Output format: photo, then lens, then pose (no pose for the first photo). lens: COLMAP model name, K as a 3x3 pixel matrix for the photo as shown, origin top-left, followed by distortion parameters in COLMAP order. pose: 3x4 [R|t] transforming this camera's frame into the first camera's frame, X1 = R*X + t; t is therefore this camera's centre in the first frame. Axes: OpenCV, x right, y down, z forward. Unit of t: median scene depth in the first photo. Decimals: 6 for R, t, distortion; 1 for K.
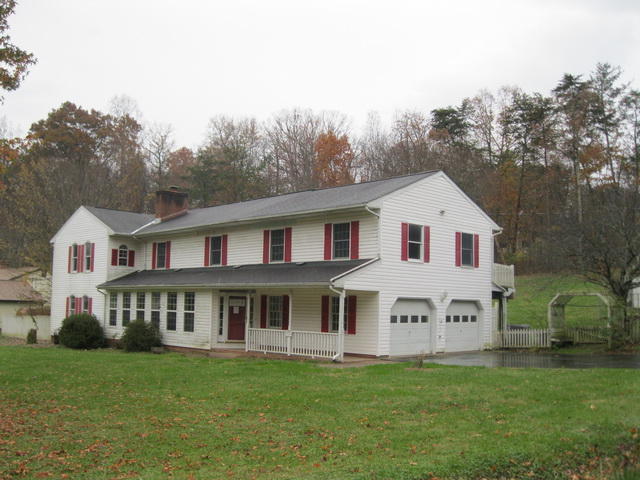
lens RADIAL K [[669.4, 0, 320.0], [0, 669.4, 240.0], [0, 0, 1]] dist [-0.128456, -0.010027]
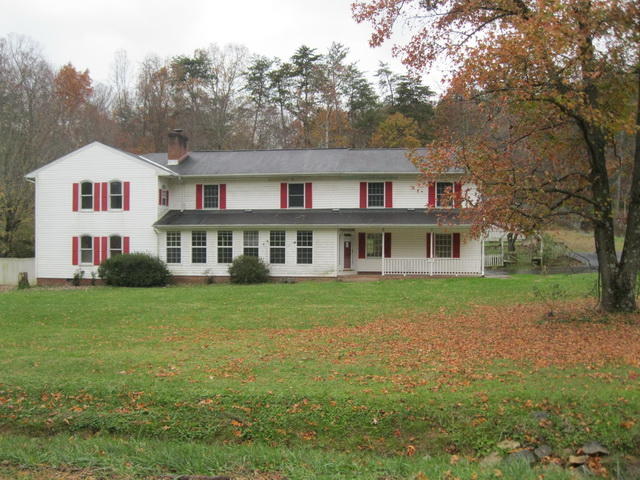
lens RADIAL K [[640.7, 0, 318.7], [0, 640.7, 230.8], [0, 0, 1]] dist [-0.100956, -0.004677]
pose [[0.764302, -0.013494, 0.644717, -0.880421], [-0.049857, 0.995552, 0.079942, -0.015118], [-0.642928, -0.093244, 0.760230, 0.097006]]
